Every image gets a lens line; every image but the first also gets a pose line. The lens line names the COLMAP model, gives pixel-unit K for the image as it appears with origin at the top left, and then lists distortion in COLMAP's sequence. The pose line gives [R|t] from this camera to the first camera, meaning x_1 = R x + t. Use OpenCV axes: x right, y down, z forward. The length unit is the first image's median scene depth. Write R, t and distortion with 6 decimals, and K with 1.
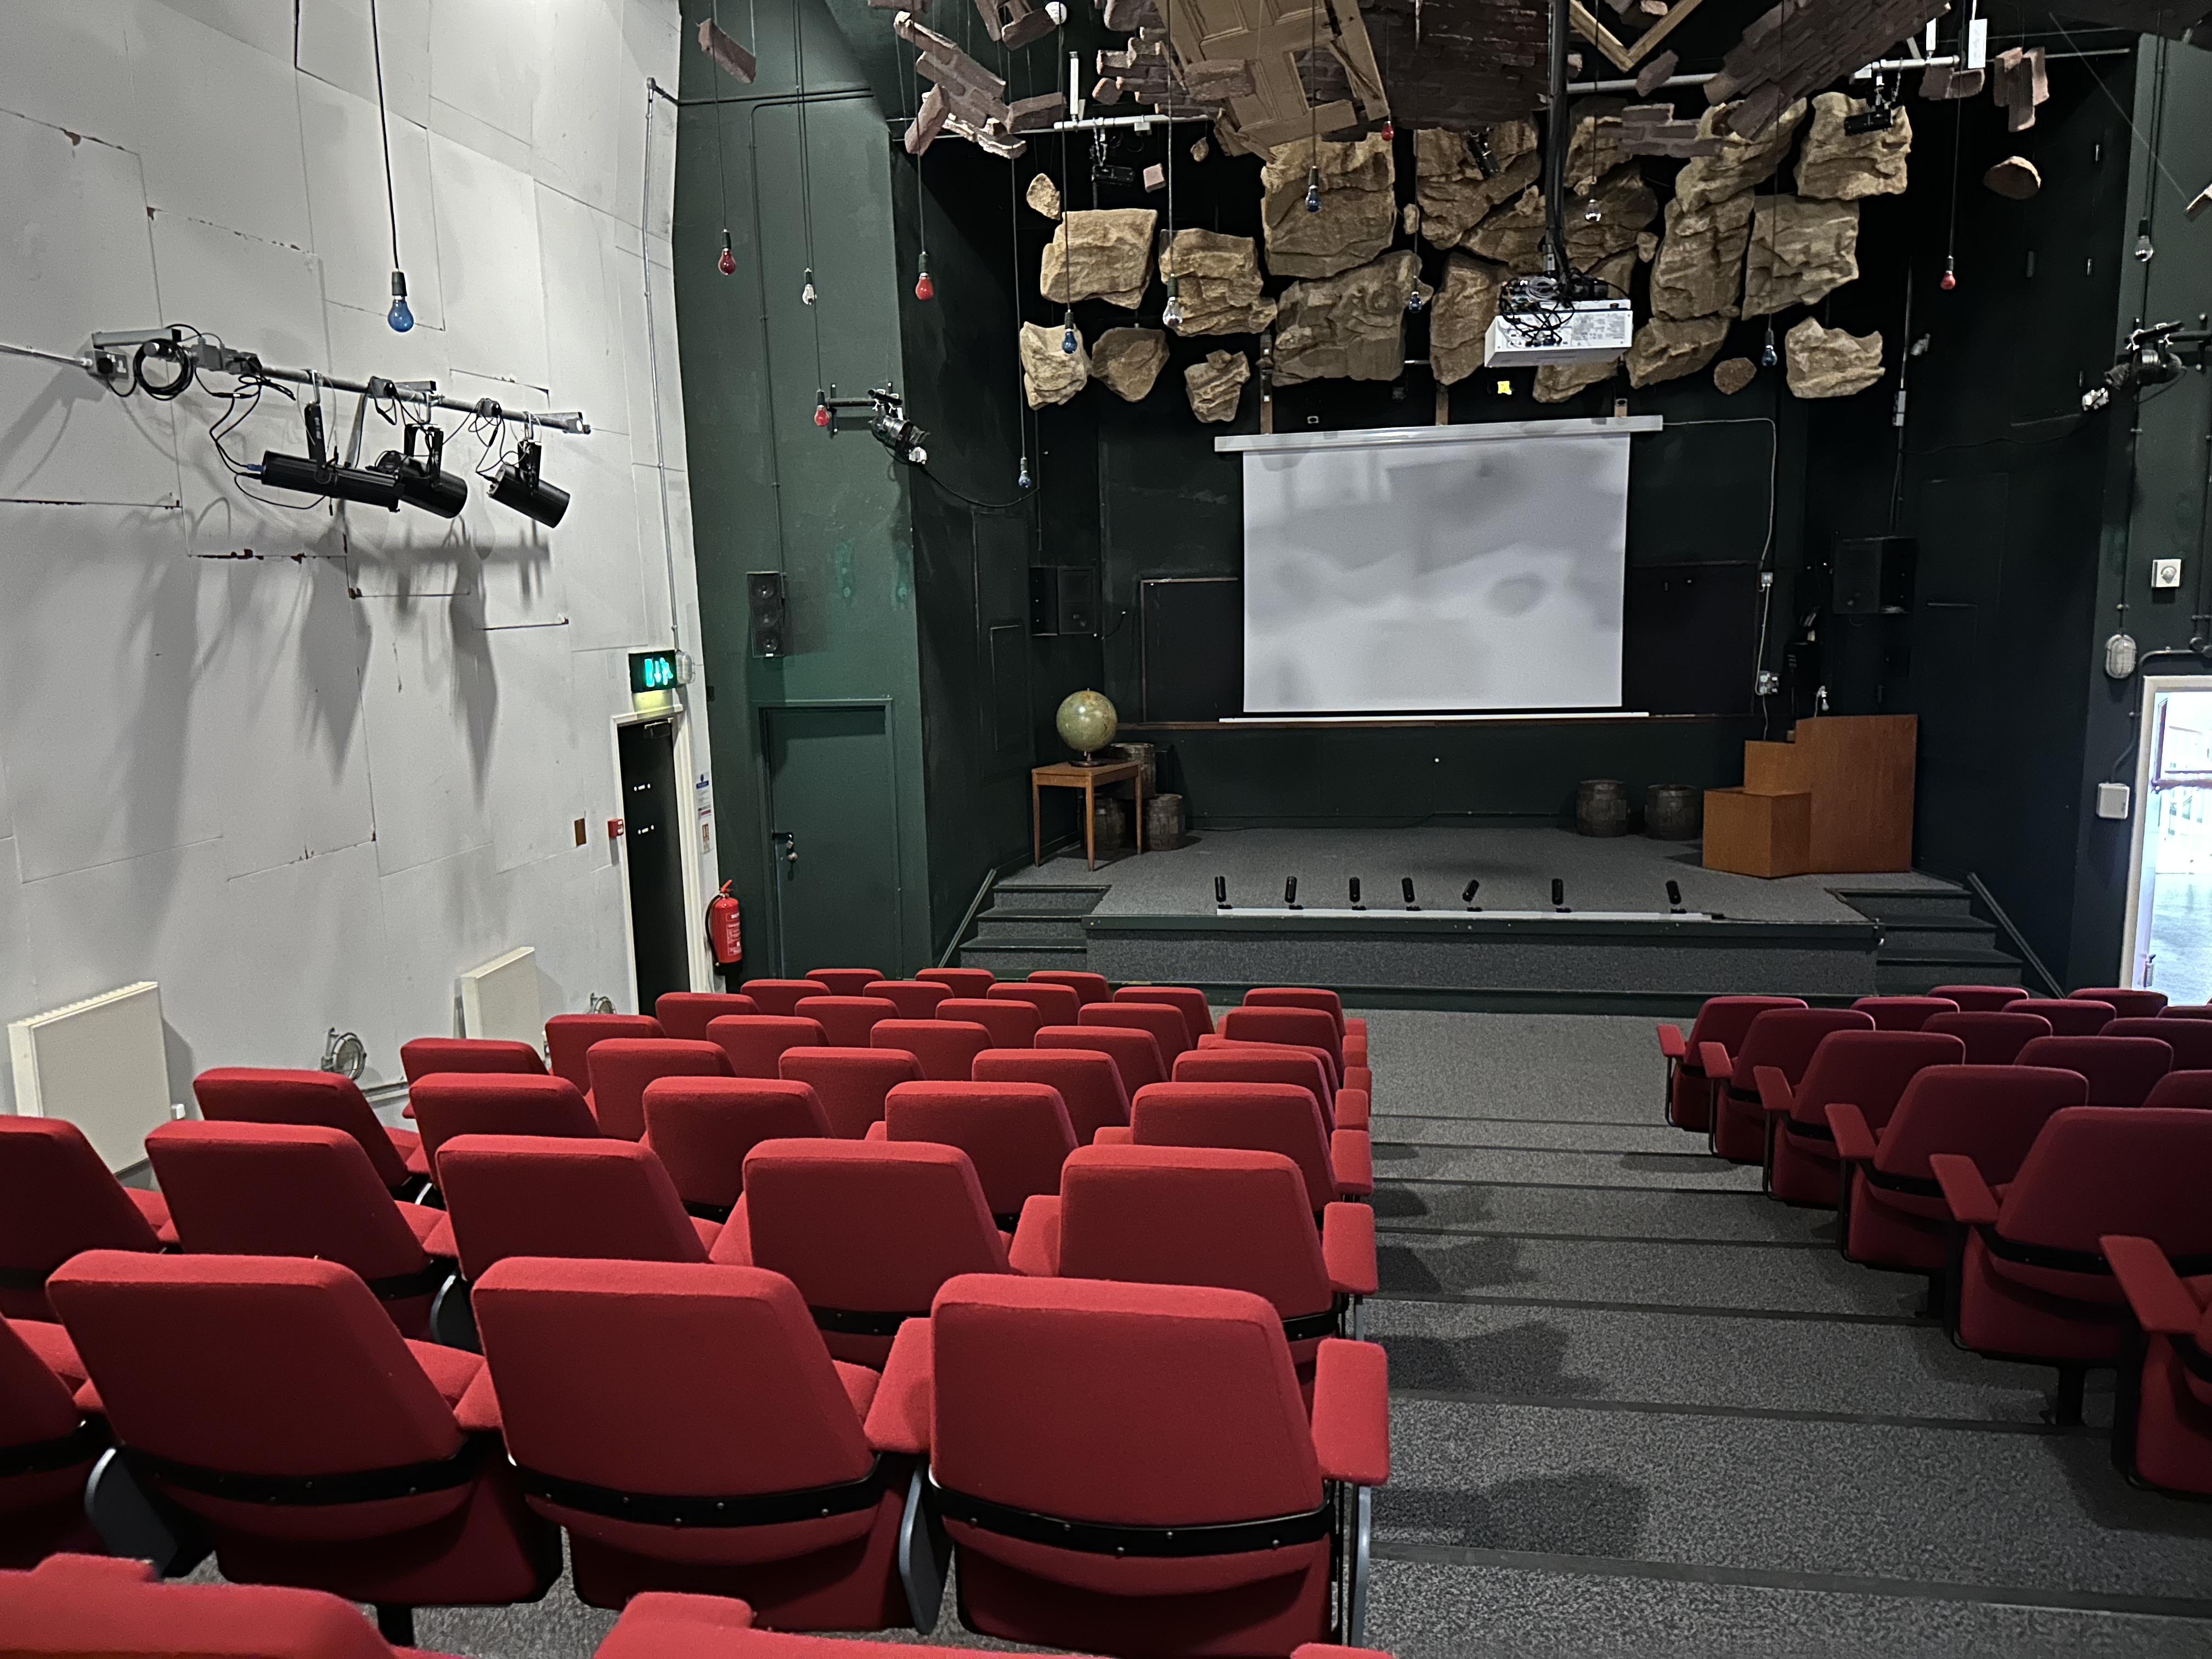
lens RADIAL K [[1533.9, 0, 1106.0], [0, 1533.9, 829.5], [0, 0, 1]] dist [0.109774, -0.141852]
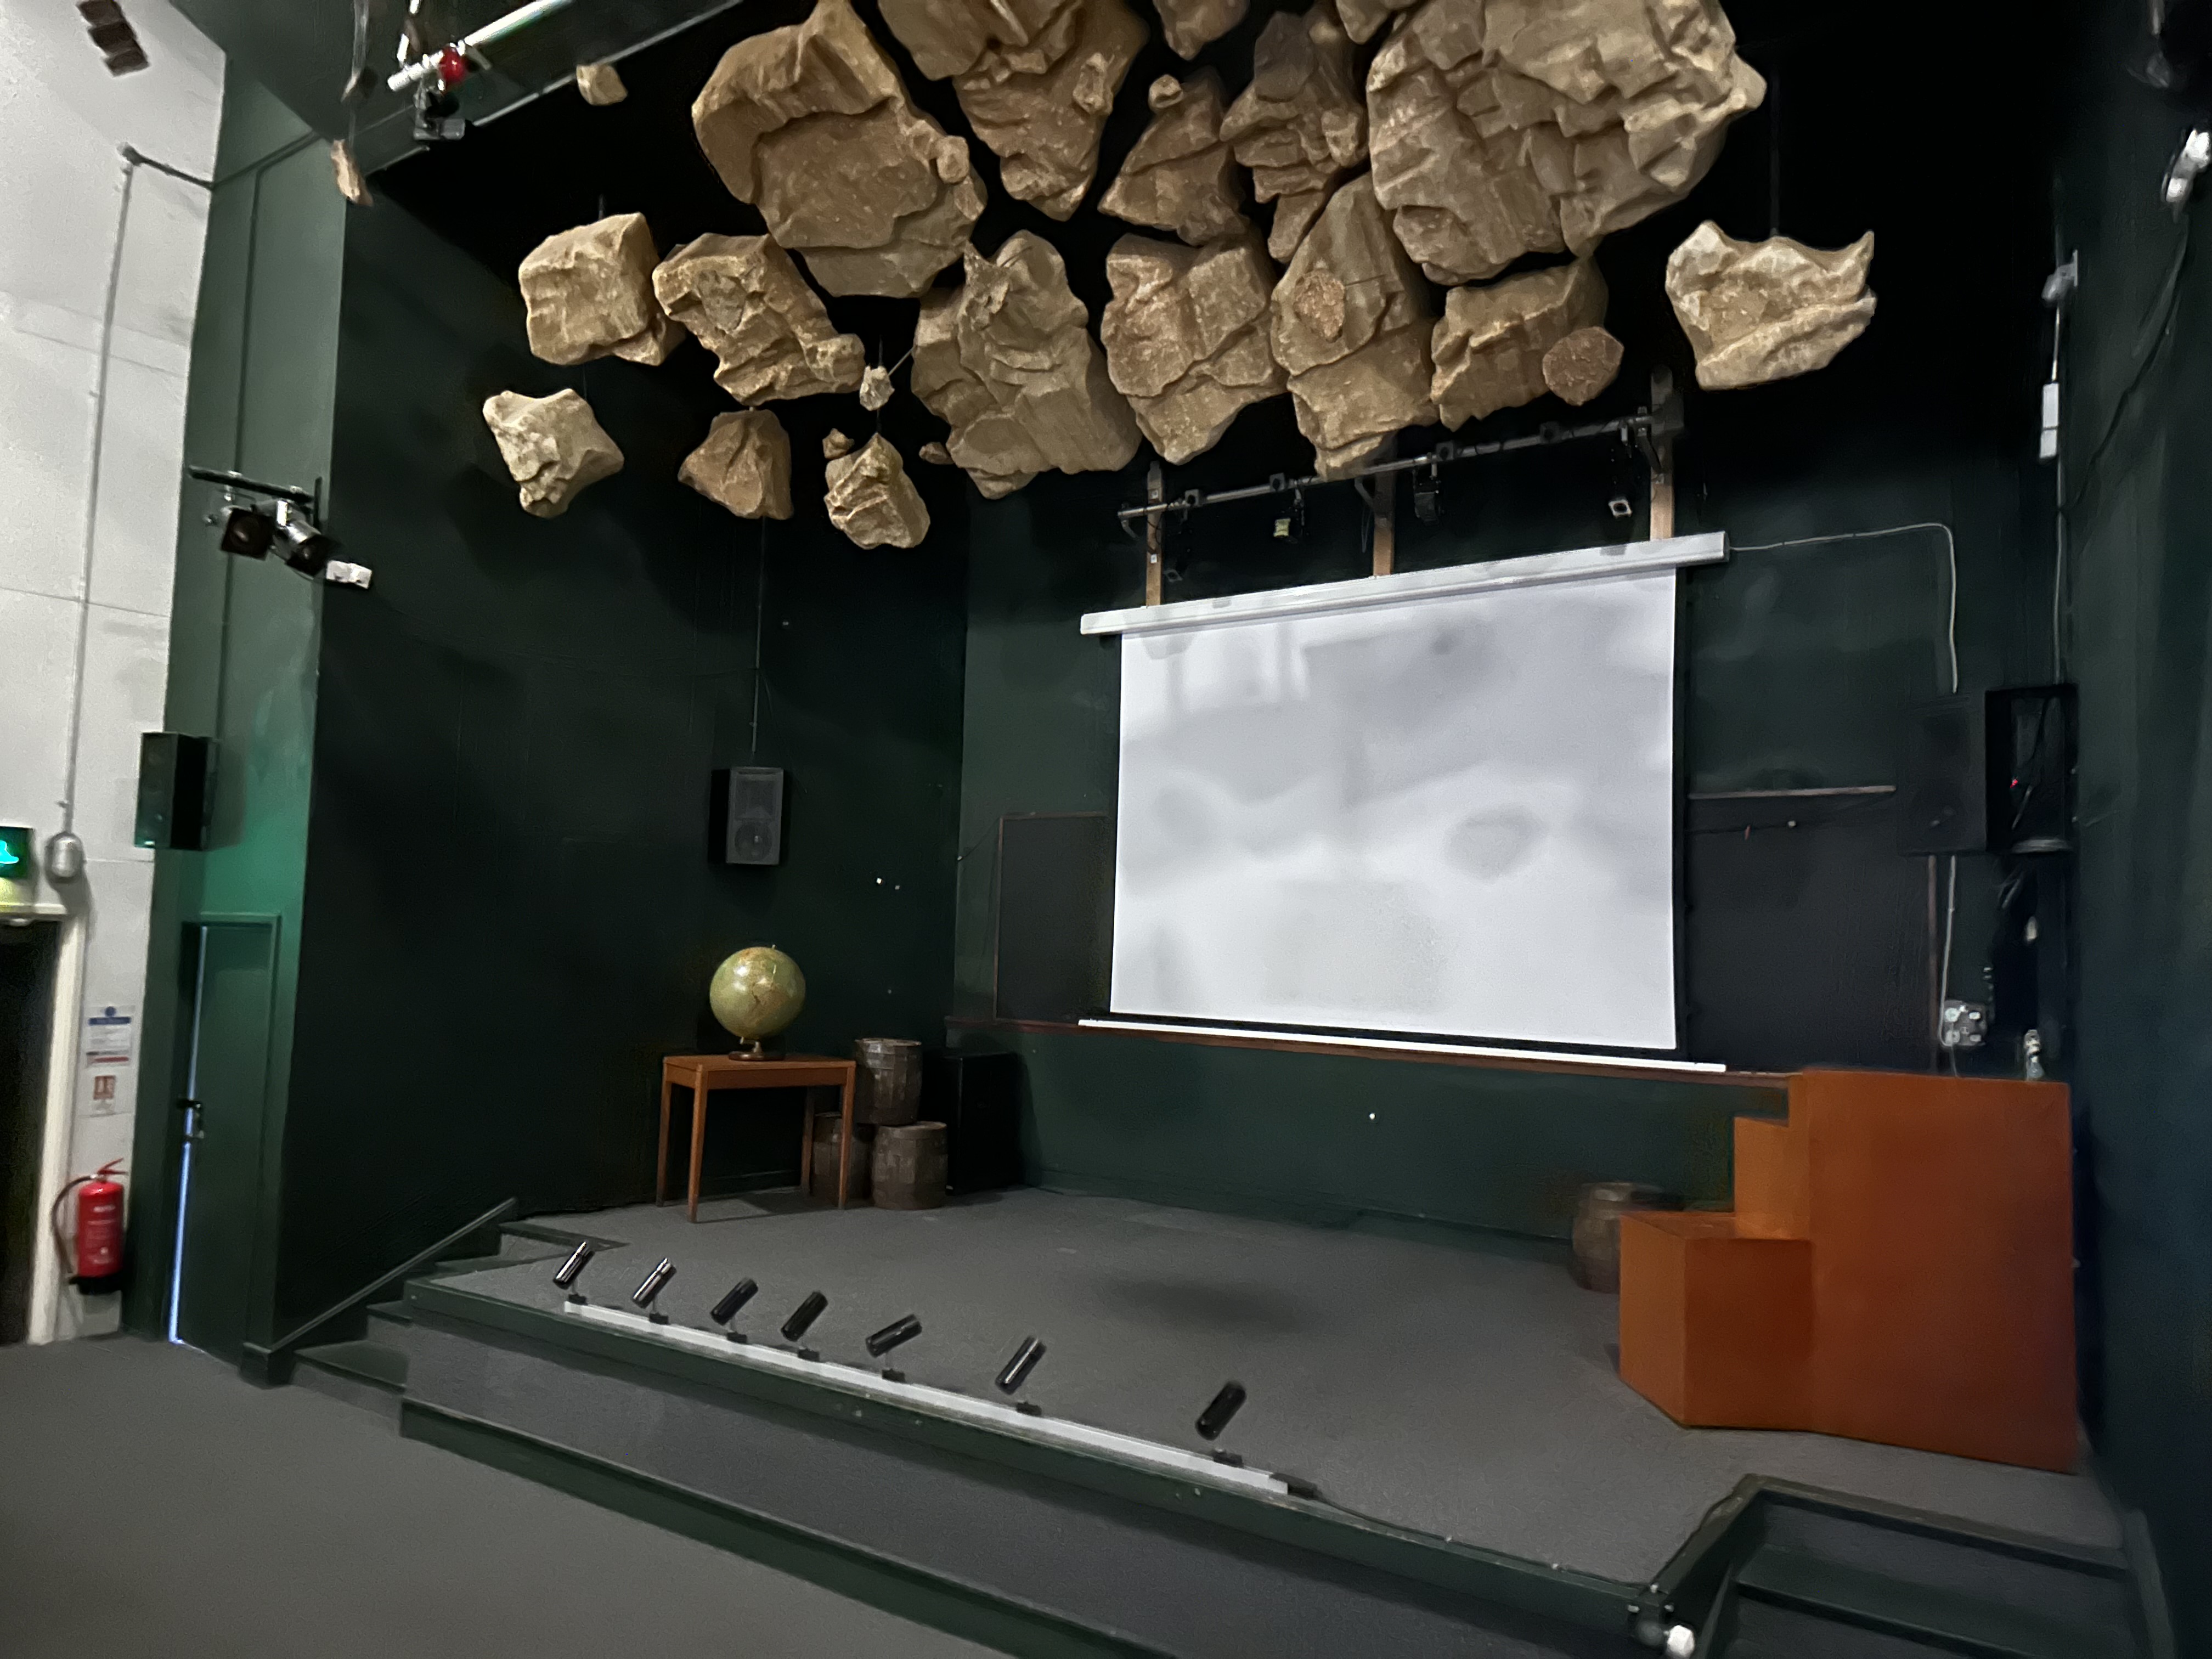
lens RADIAL K [[1533.9, 0, 1106.0], [0, 1533.9, 829.5], [0, 0, 1]] dist [0.109774, -0.141852]
pose [[0.893918, 0.018360, -0.447854, 0.514897], [-0.123687, 0.970471, -0.207094, -0.022756], [0.430827, 0.240519, 0.869792, 0.556048]]
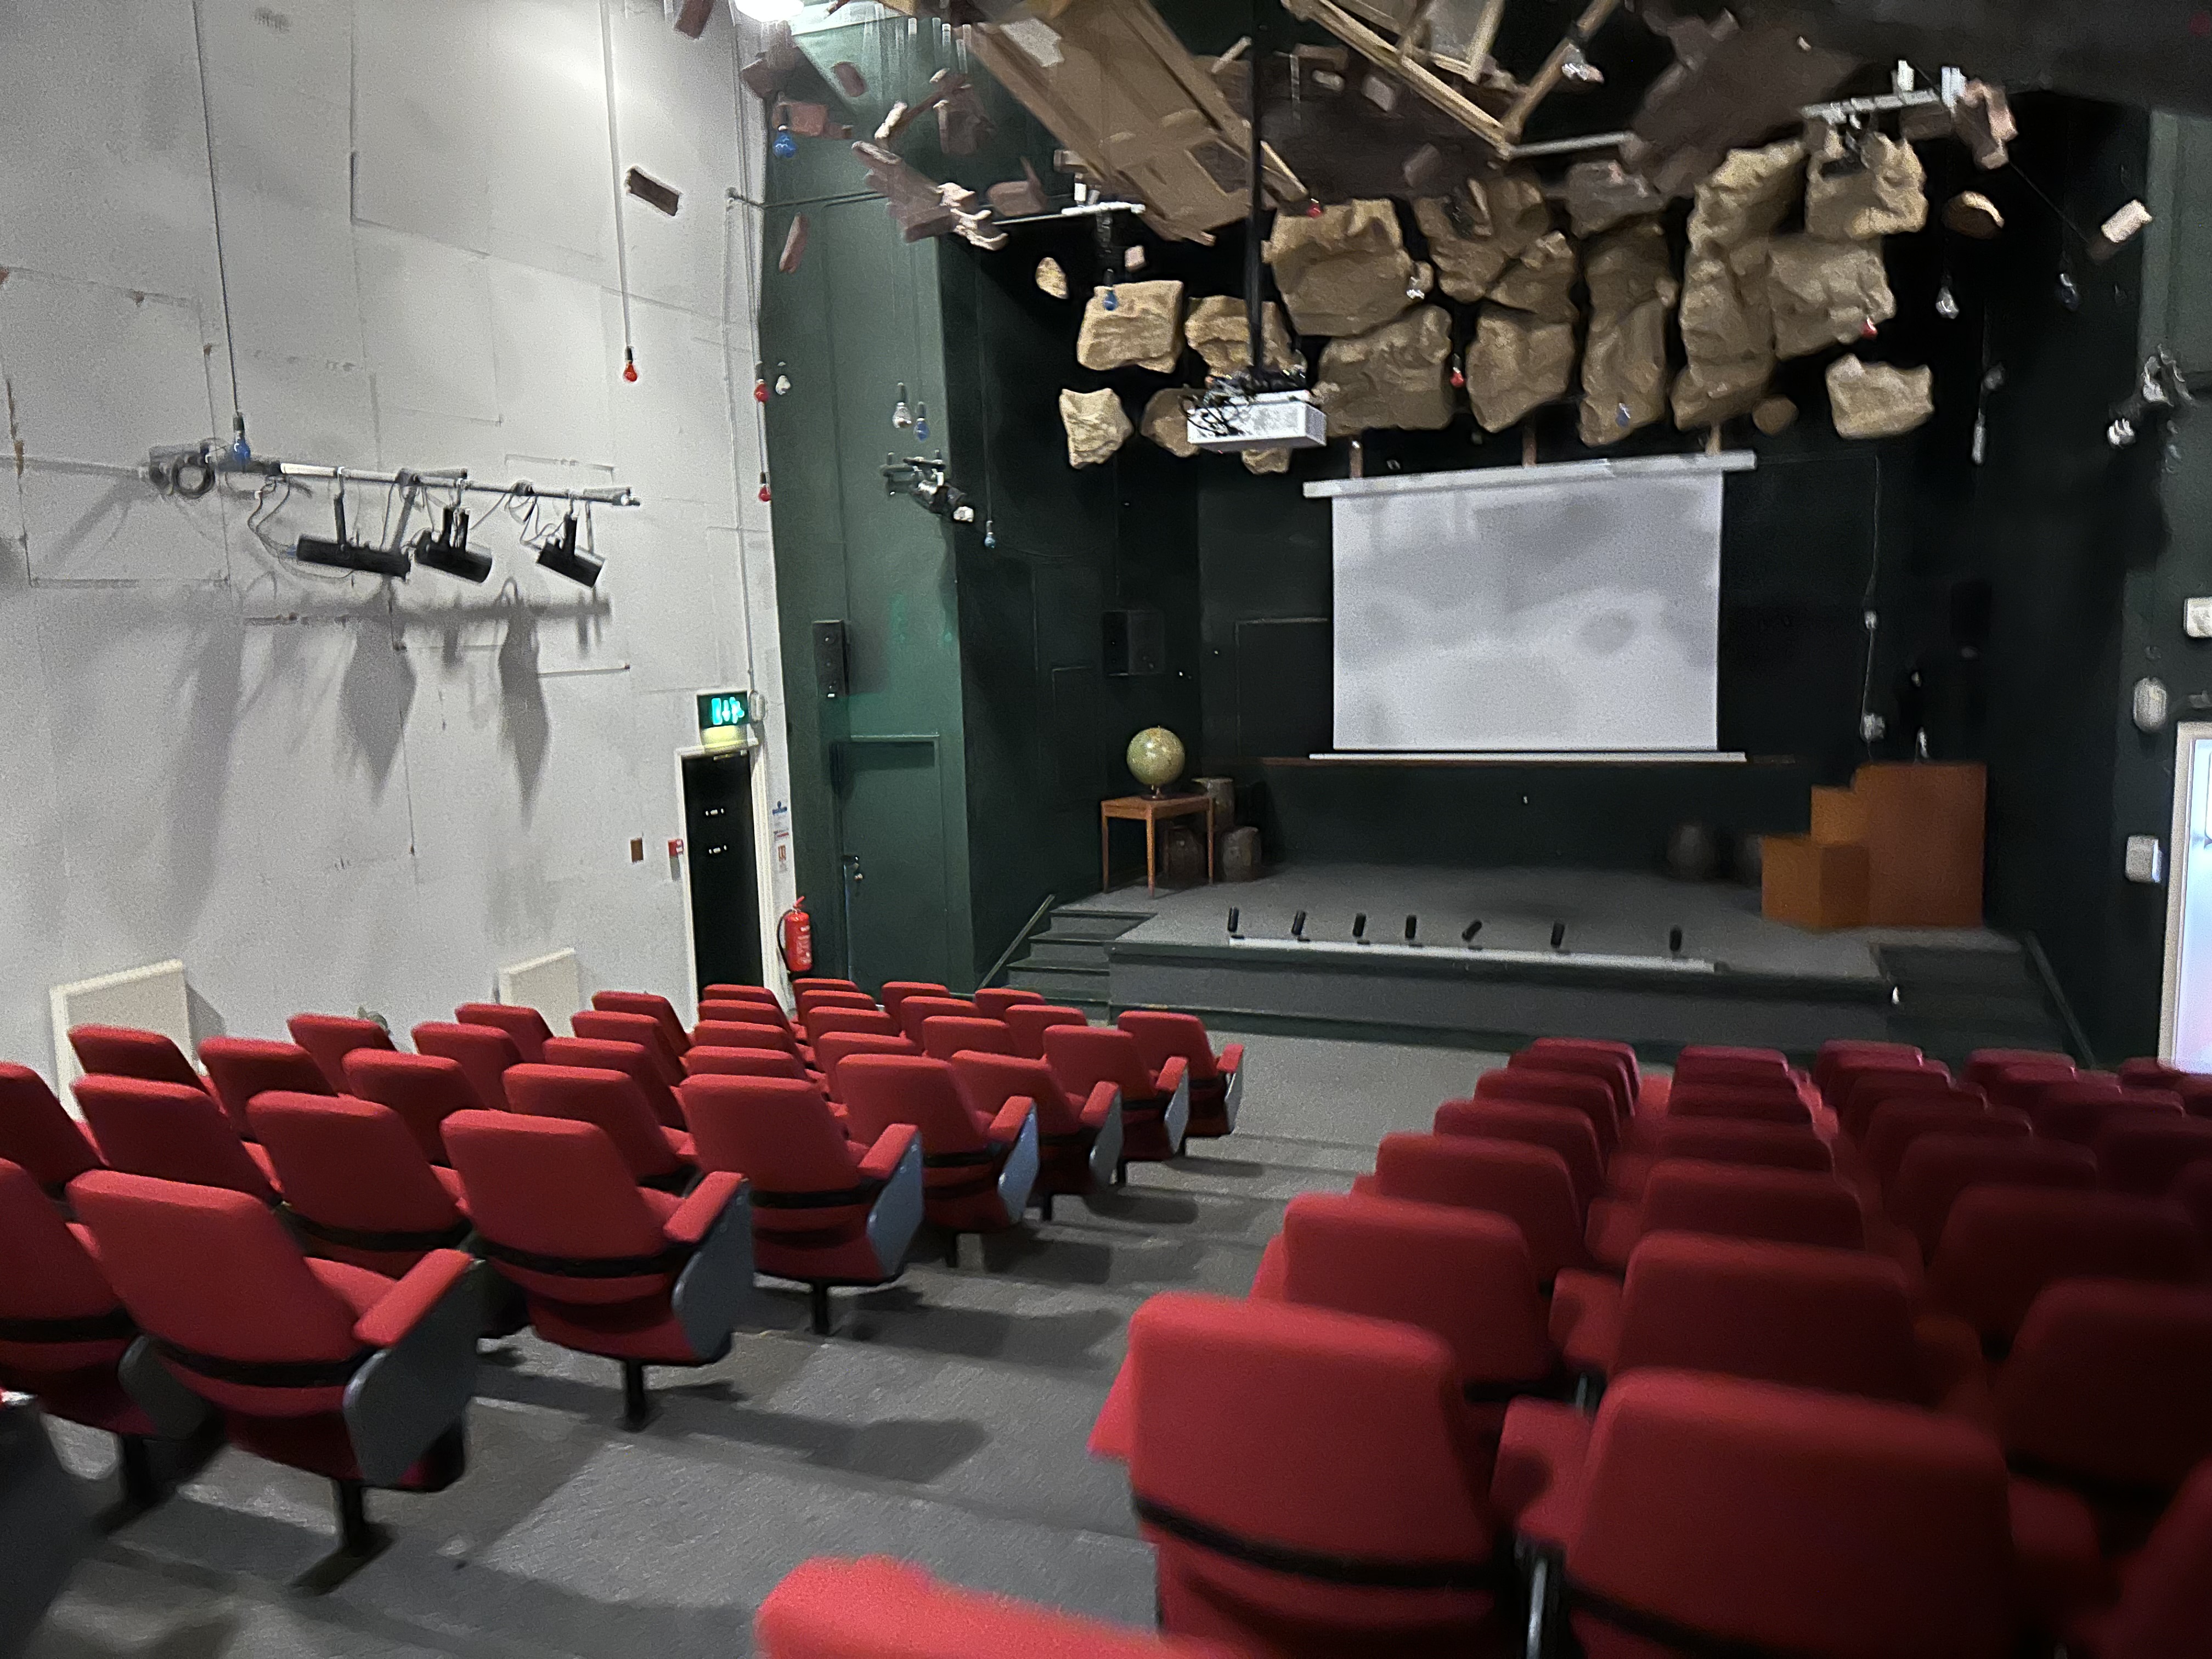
lens RADIAL K [[1533.9, 0, 1106.0], [0, 1533.9, 829.5], [0, 0, 1]] dist [0.109774, -0.141852]
pose [[0.978527, 0.022773, -0.204859, 0.206559], [-0.026380, 0.999541, -0.014891, -0.005134], [0.204426, 0.019975, 0.978678, -0.044026]]
